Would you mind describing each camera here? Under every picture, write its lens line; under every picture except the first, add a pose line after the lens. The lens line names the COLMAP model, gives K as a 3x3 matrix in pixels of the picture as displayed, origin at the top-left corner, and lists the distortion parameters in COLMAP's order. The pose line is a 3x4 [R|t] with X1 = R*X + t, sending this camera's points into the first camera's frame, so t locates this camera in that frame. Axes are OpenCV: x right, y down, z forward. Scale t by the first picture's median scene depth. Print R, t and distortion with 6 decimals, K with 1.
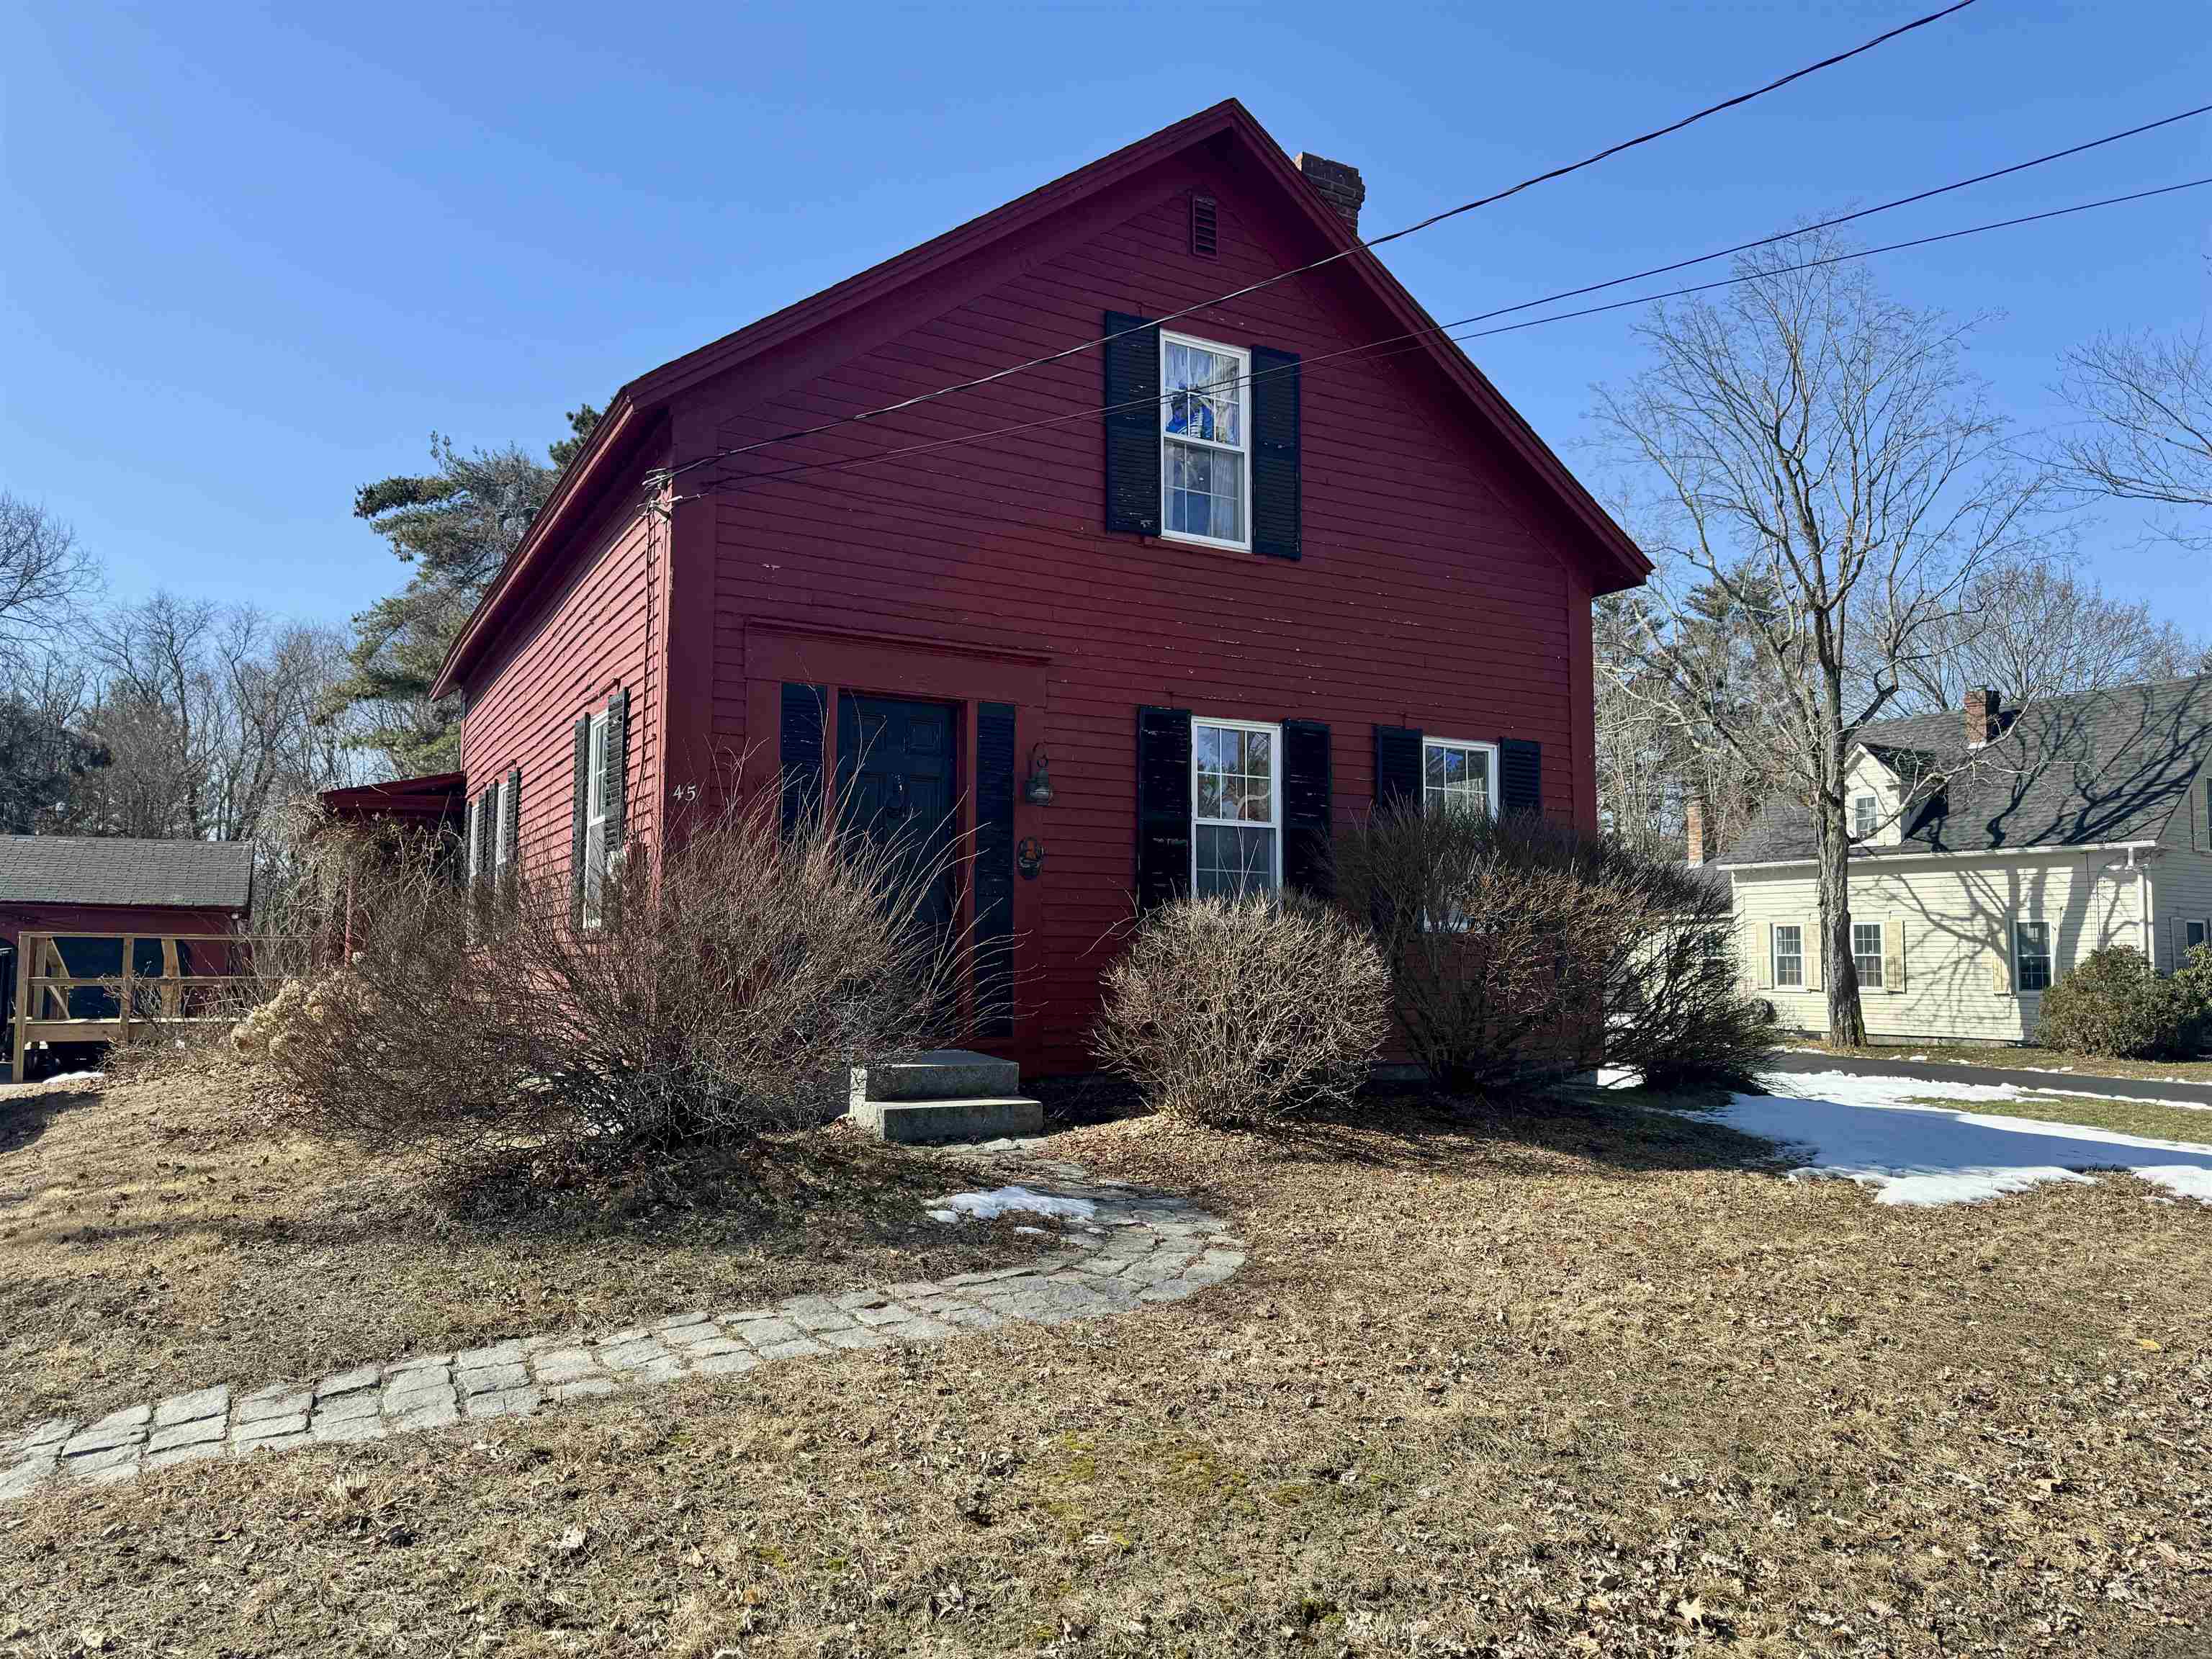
lens RADIAL K [[1549.0, 0, 1113.7], [0, 1549.0, 836.1], [0, 0, 1]] dist [0.028536, -0.018122]
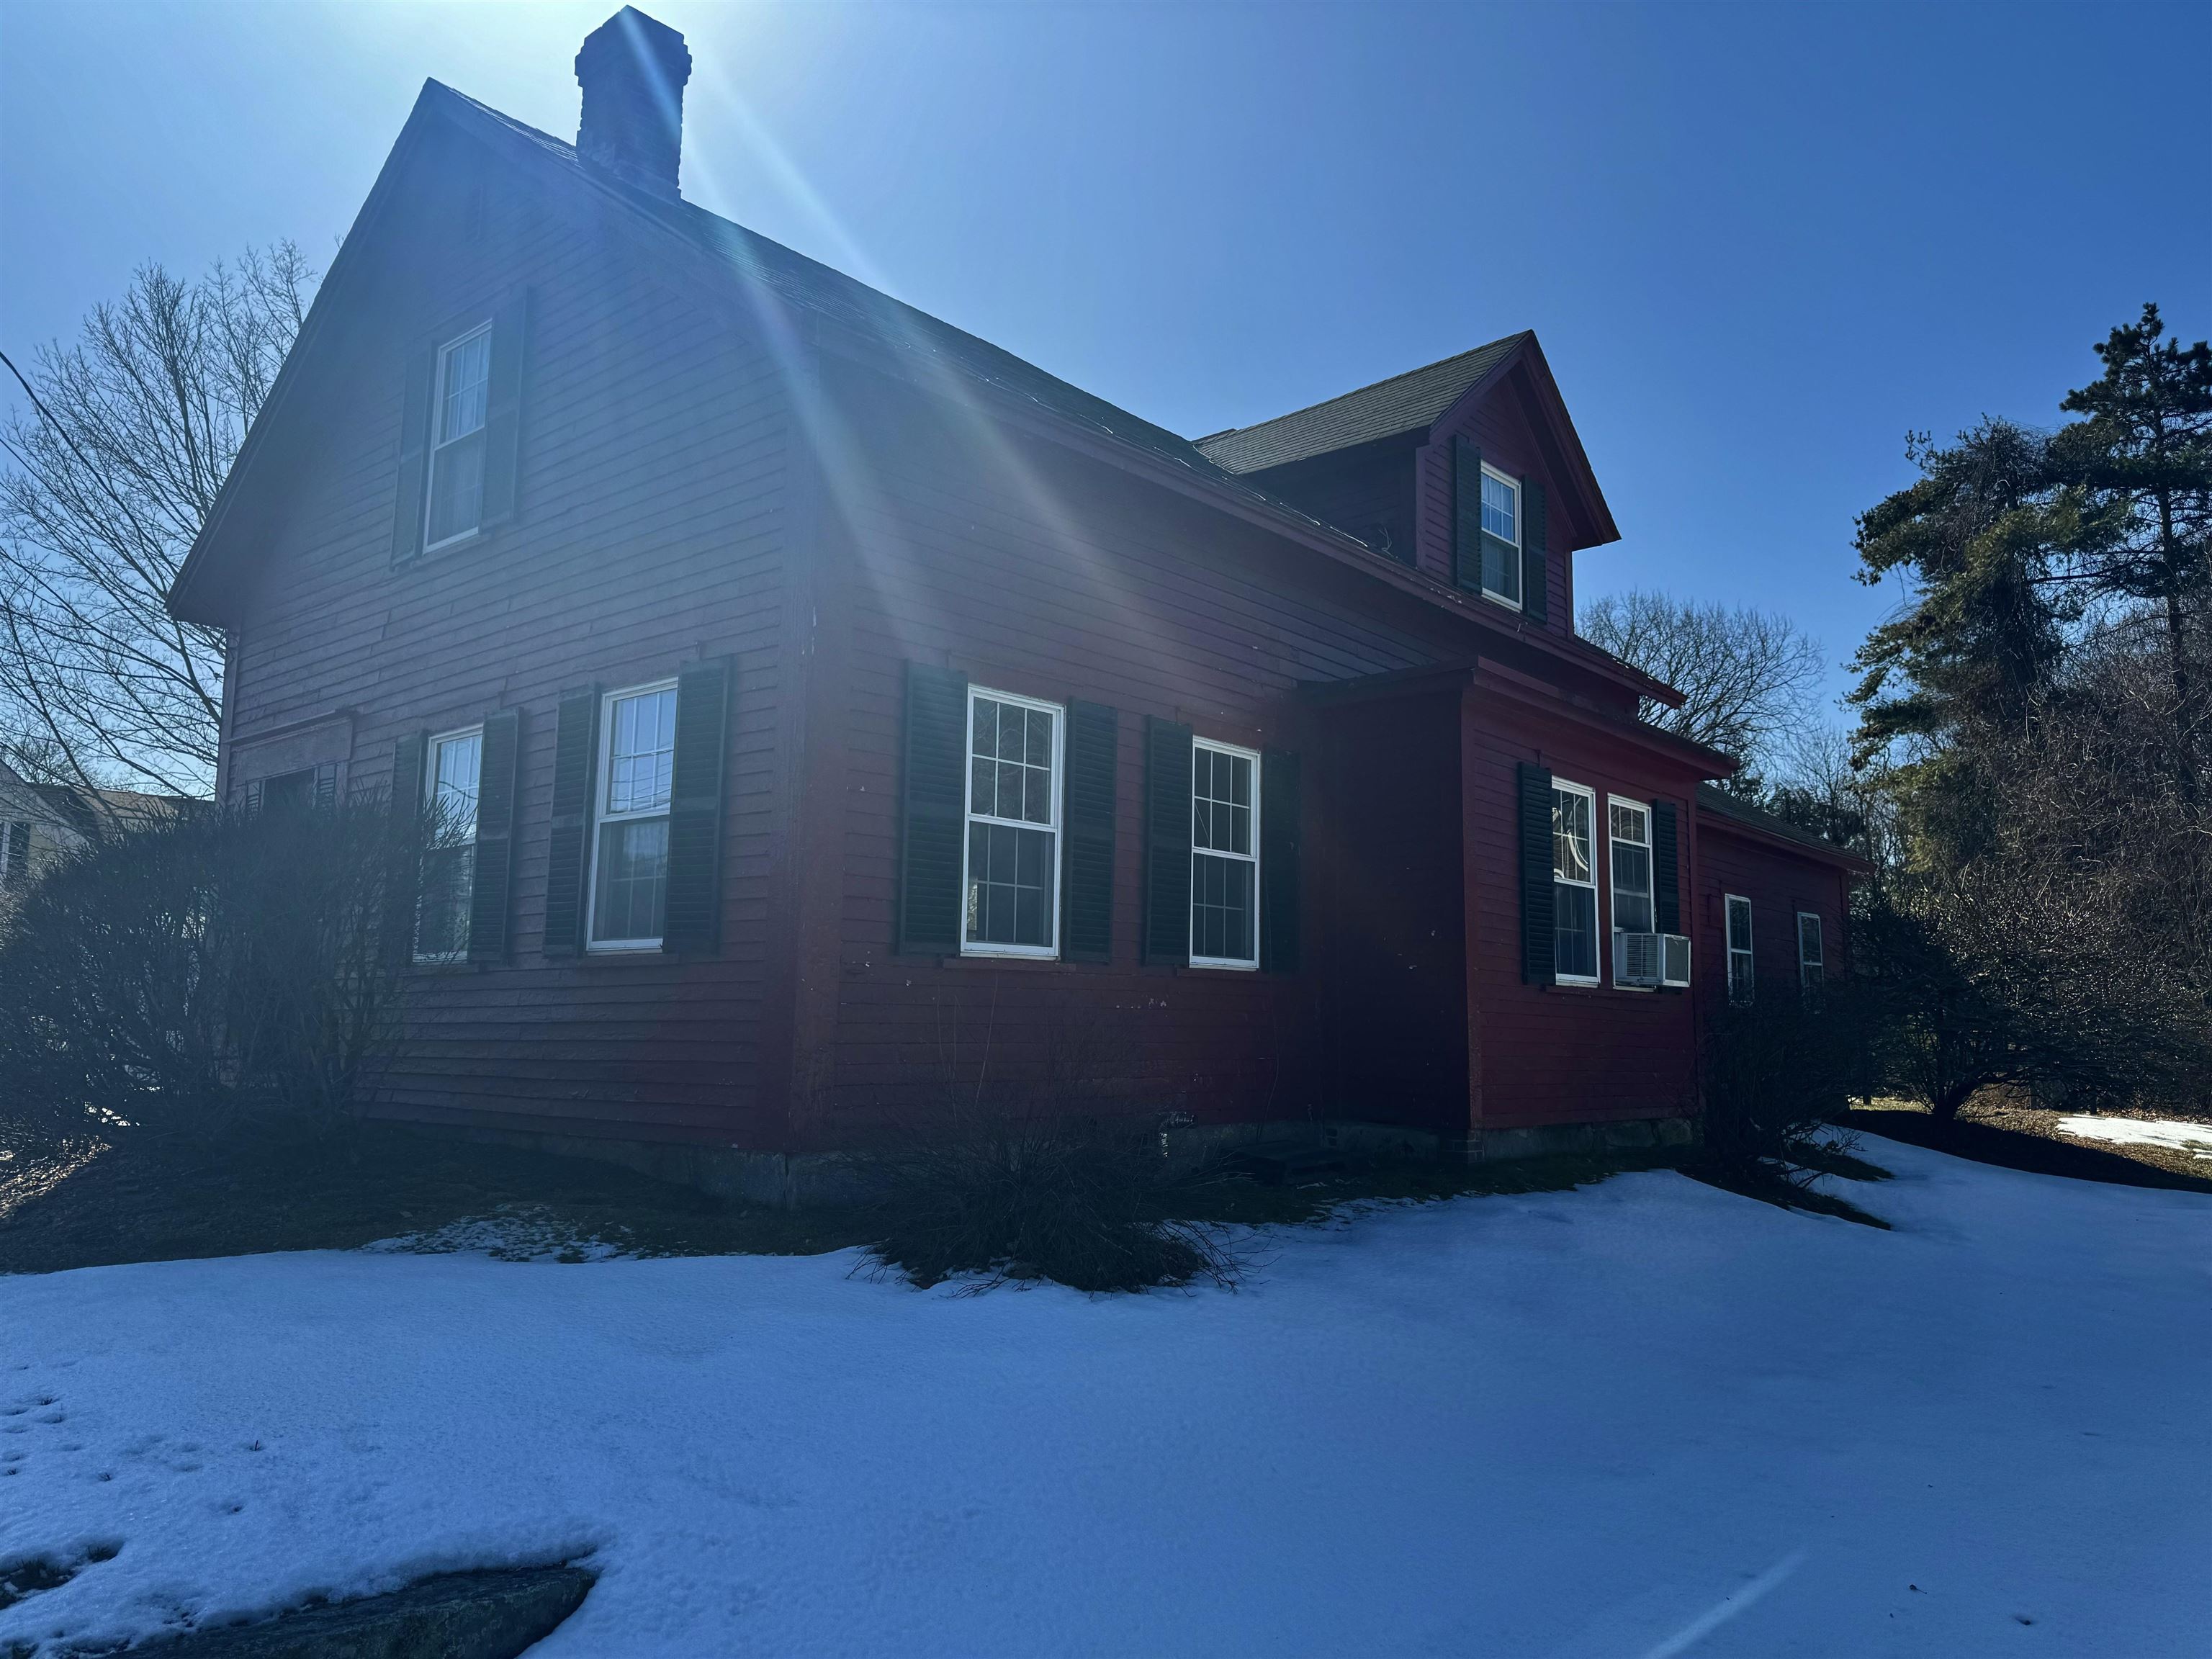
lens RADIAL K [[1549.0, 0, 1095.8], [0, 1549.0, 823.4], [0, 0, 1]] dist [0.028536, -0.018122]
pose [[0.322585, -0.113717, -0.939685, 0.966984], [0.069554, 0.992921, -0.096283, 0.085034], [0.943981, -0.034300, 0.328211, 0.988430]]
